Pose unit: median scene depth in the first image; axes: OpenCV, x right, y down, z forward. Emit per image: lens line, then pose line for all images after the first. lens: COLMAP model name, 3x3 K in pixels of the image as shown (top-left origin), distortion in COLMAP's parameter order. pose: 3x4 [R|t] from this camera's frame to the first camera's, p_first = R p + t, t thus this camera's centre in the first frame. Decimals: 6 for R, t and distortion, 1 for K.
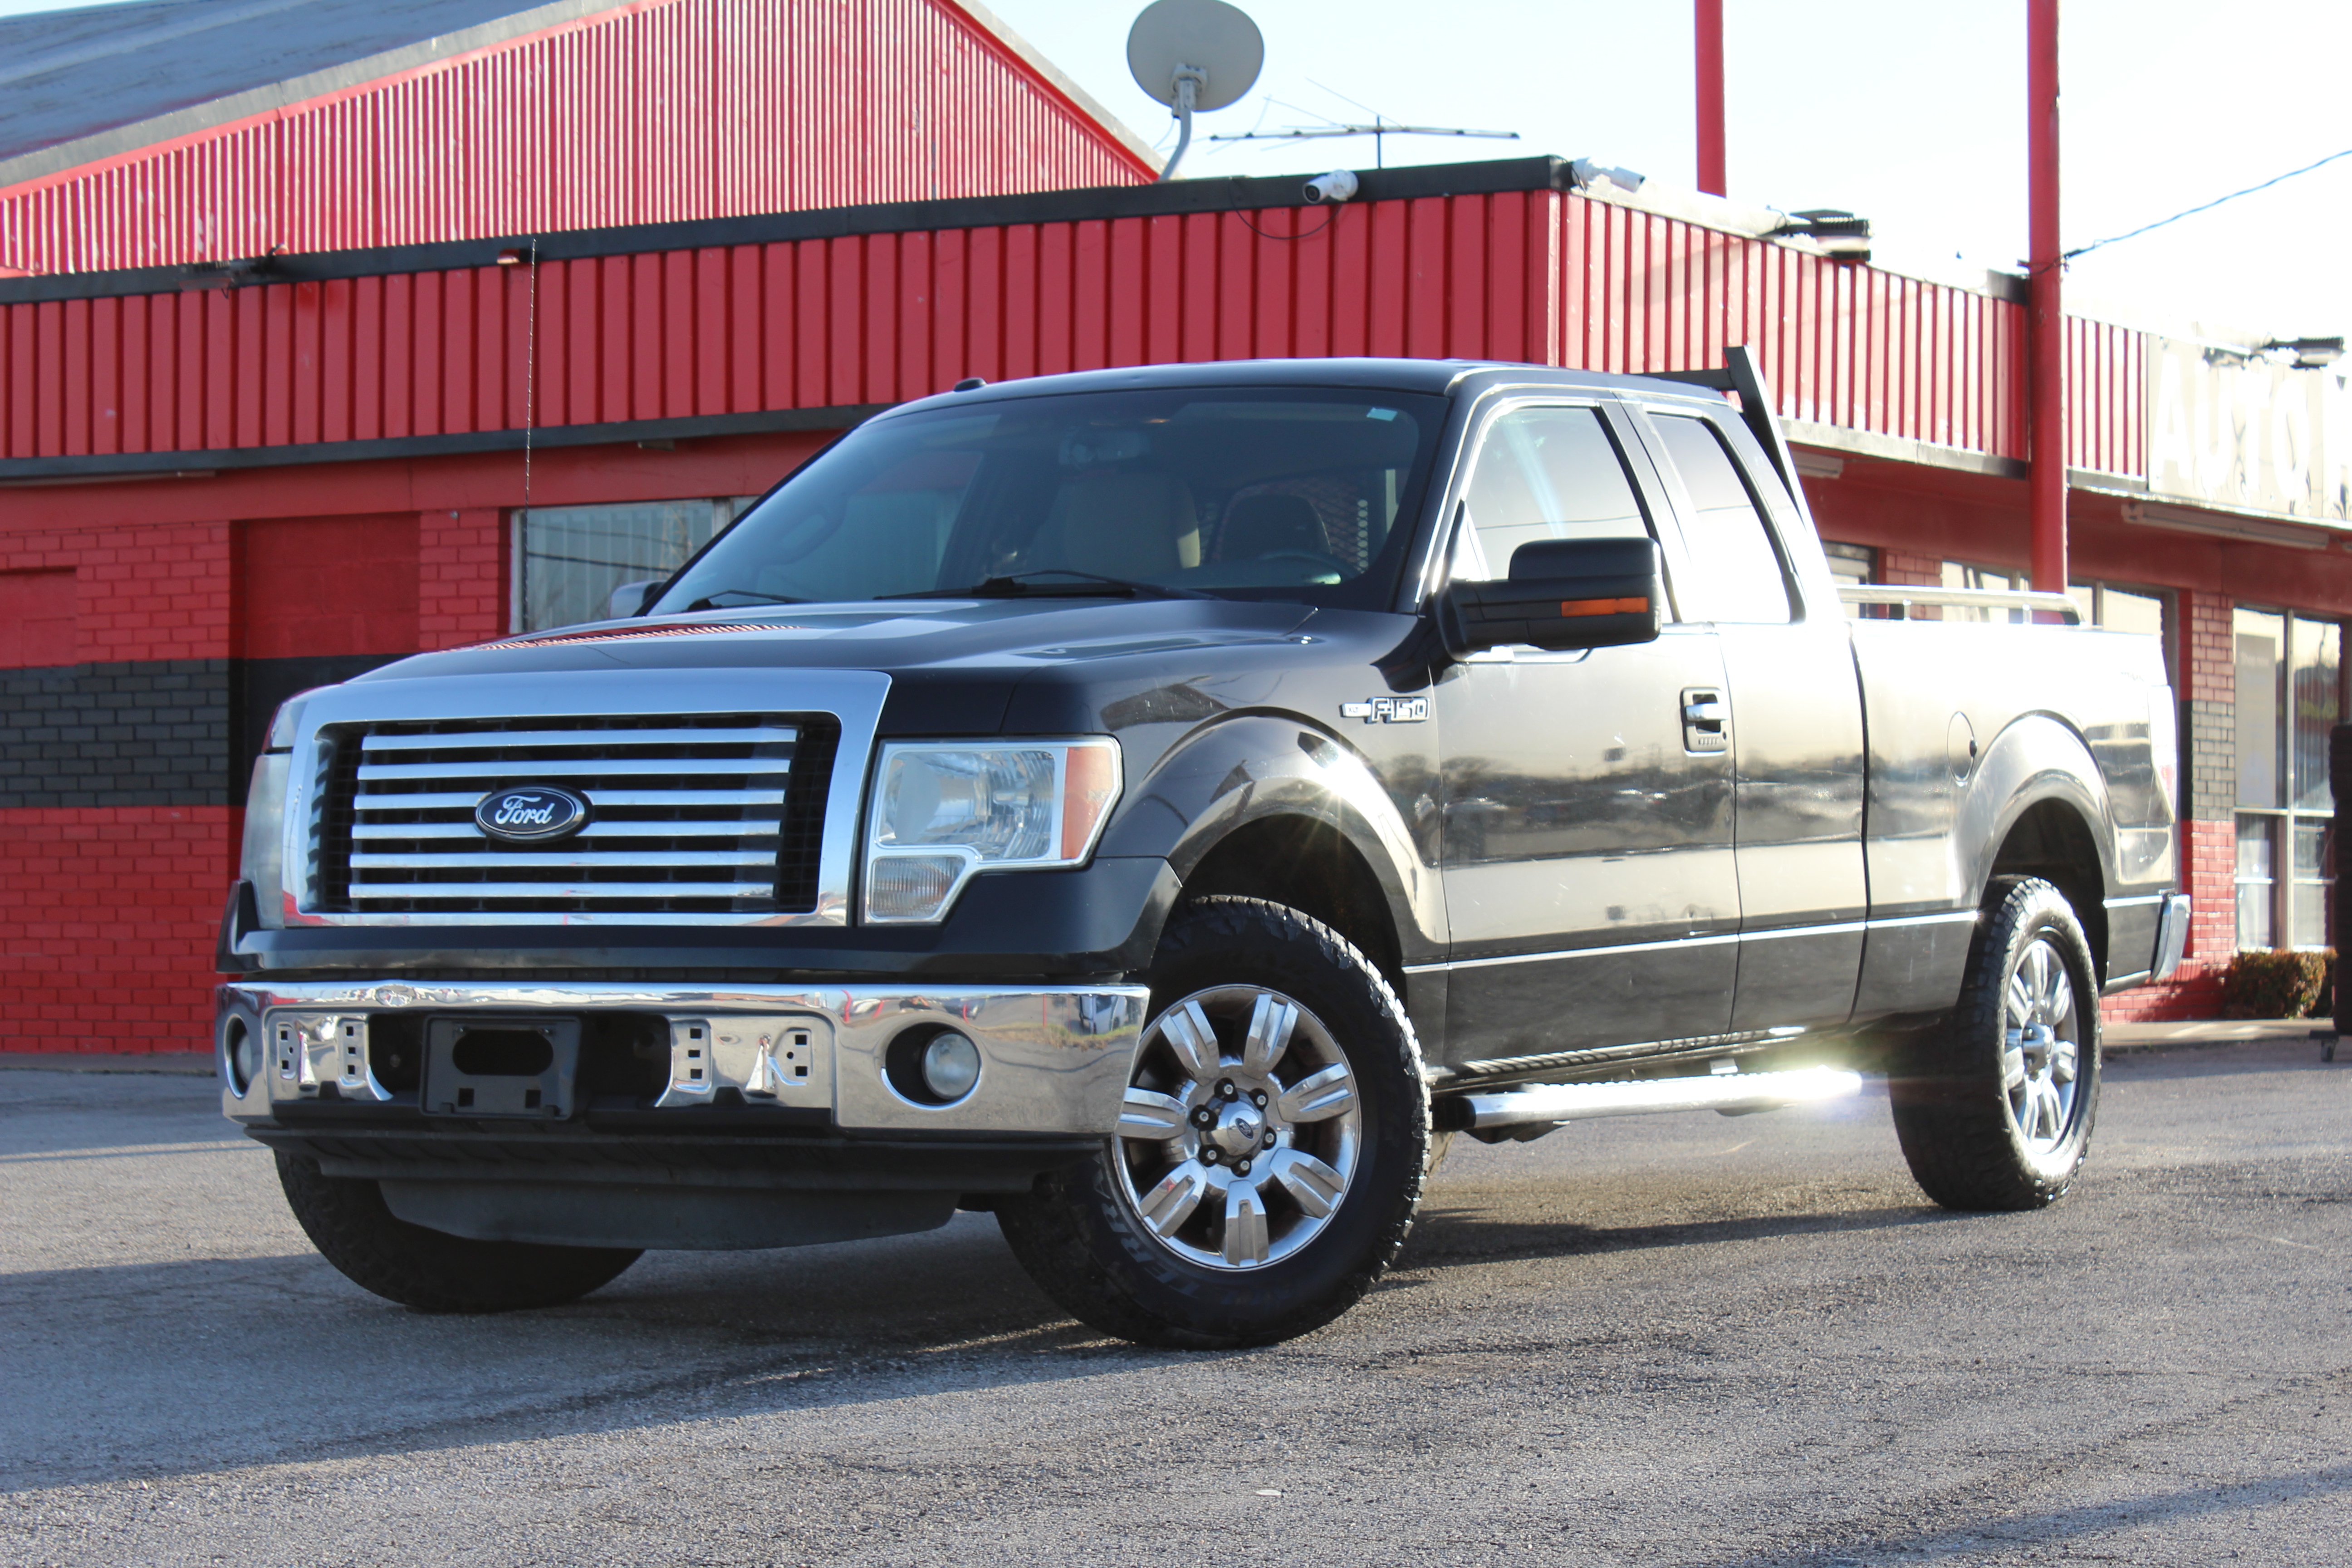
lens RADIAL K [[5008.6, 0, 1152.1], [0, 5008.6, 849.2], [0, 0, 1]] dist [0.082425, 0.000000]
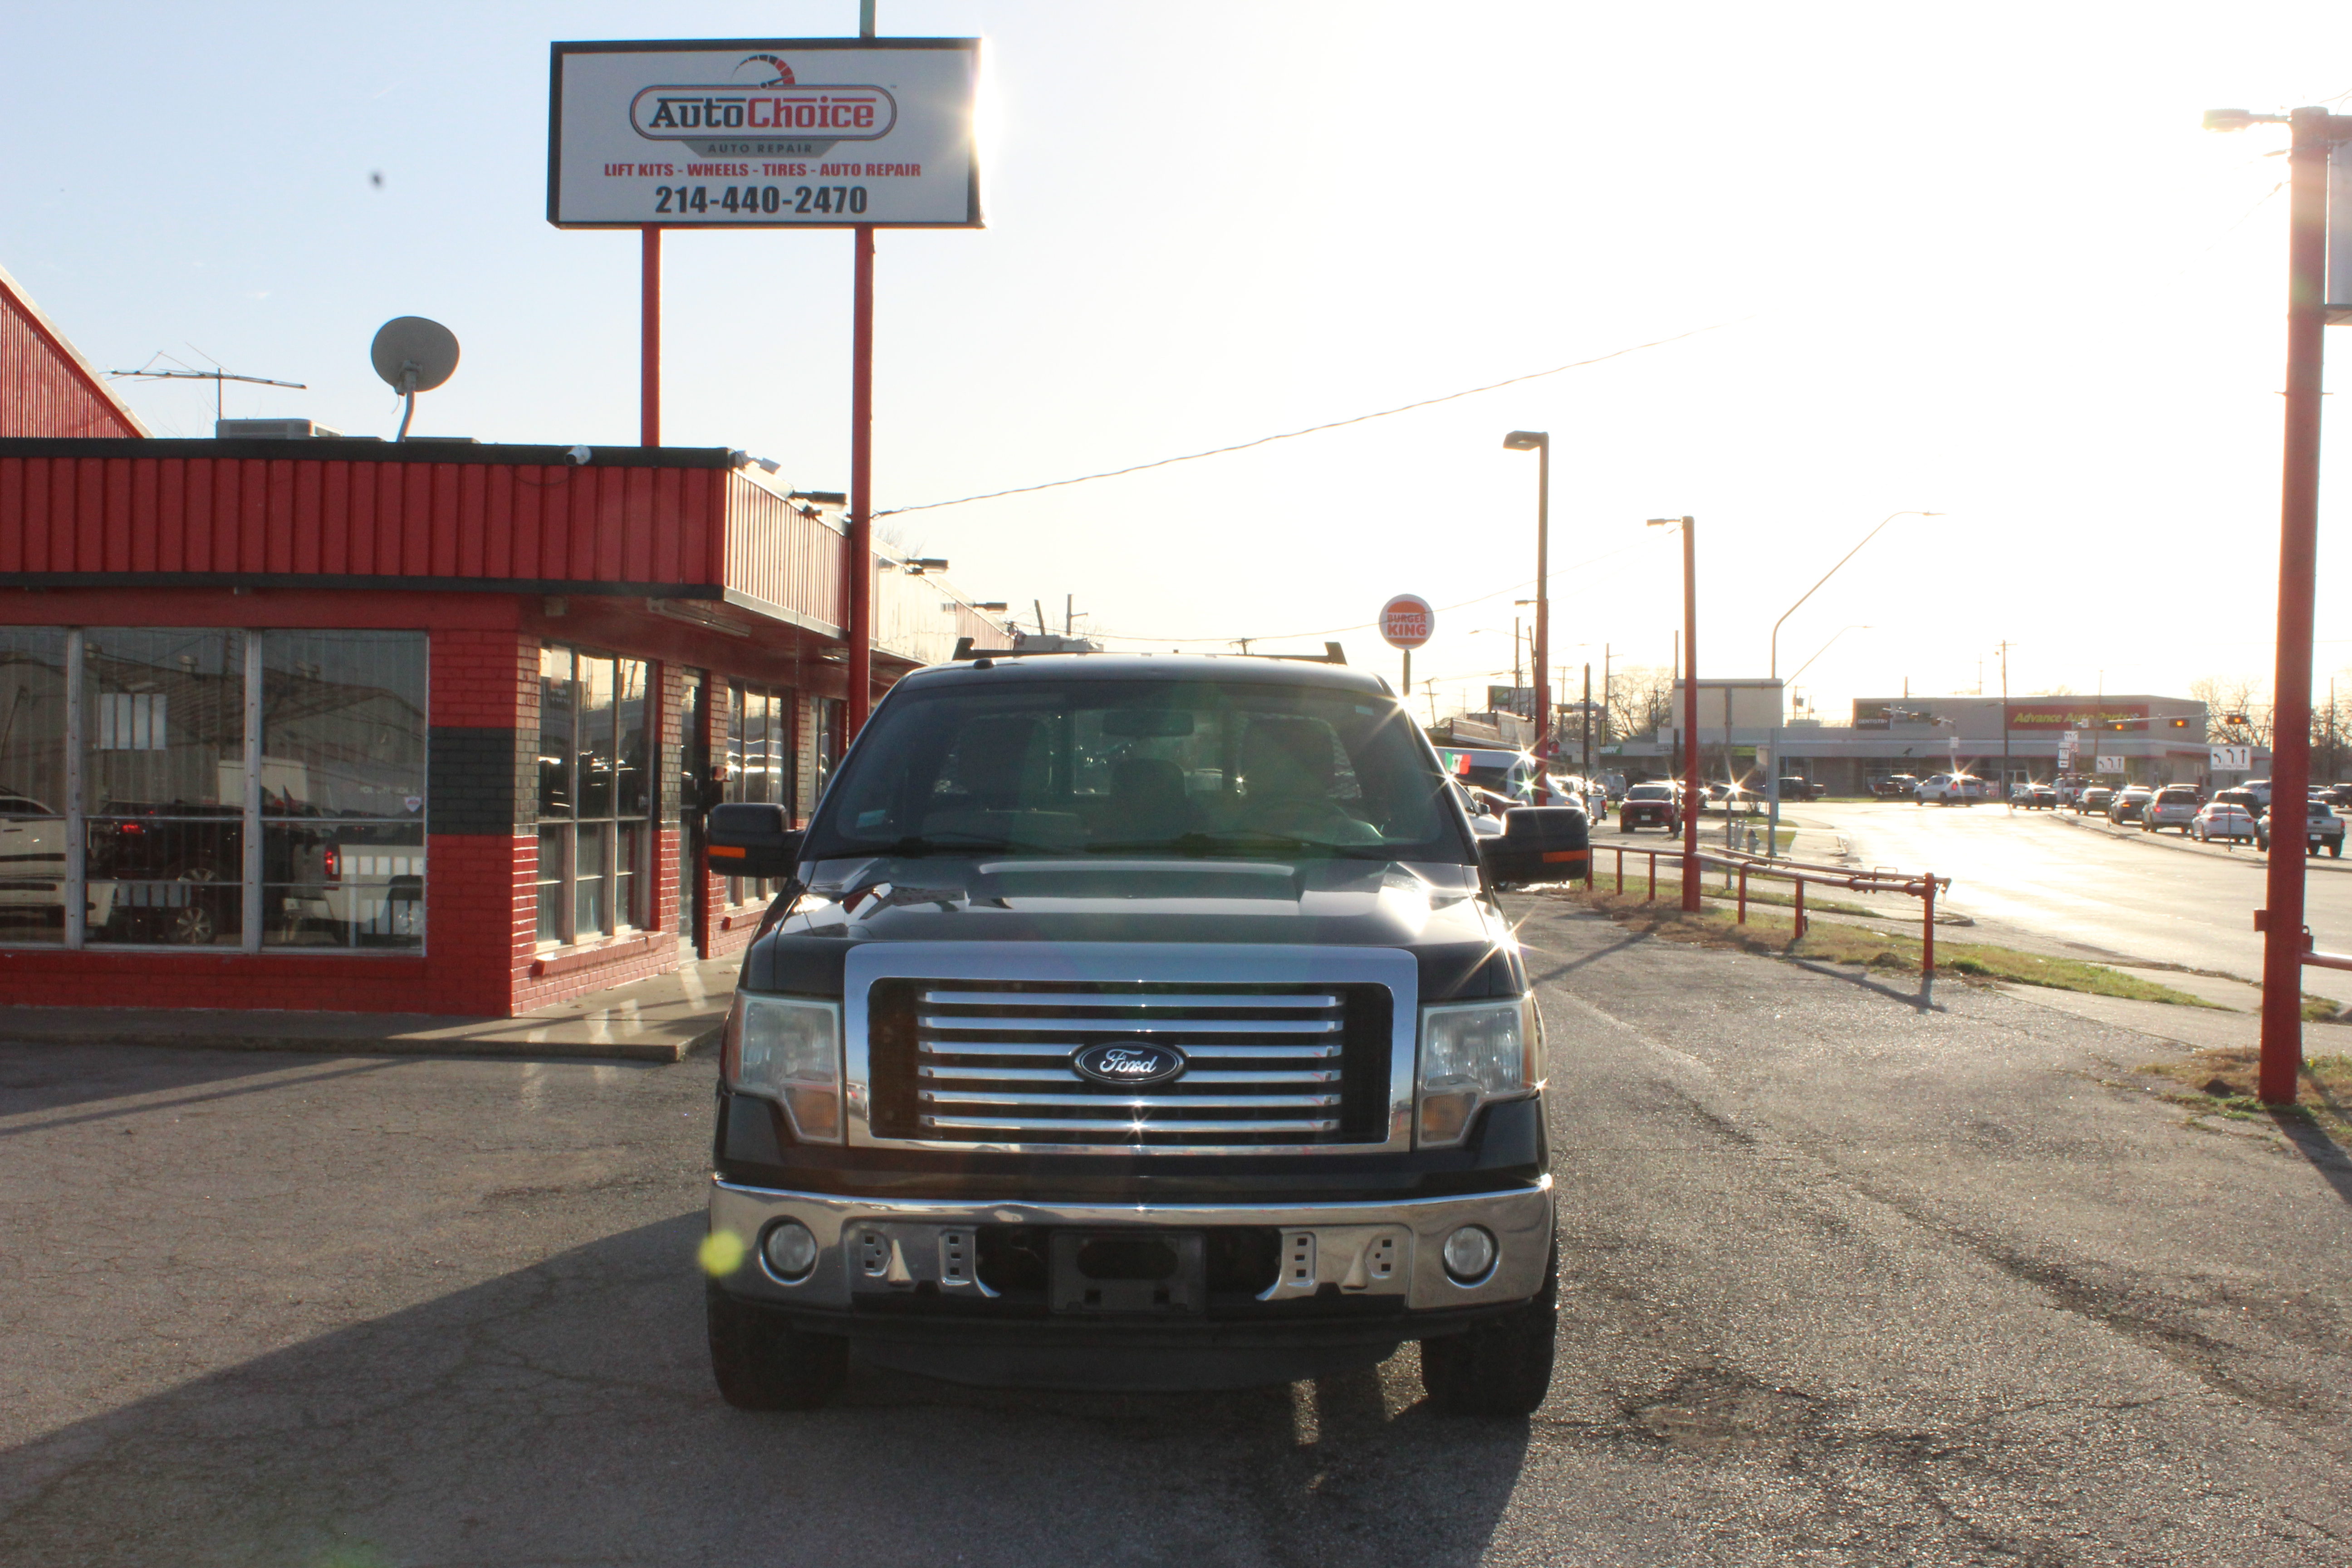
lens RADIAL K [[2617.4, 0, 1167.4], [0, 2617.4, 800.8], [0, 0, 1]] dist [-0.062253, 0.000000]
pose [[0.865338, 0.008483, 0.501117, -0.360324], [-0.016905, 0.999782, 0.012268, -0.065538], [-0.500904, -0.019087, 0.865293, 0.356016]]
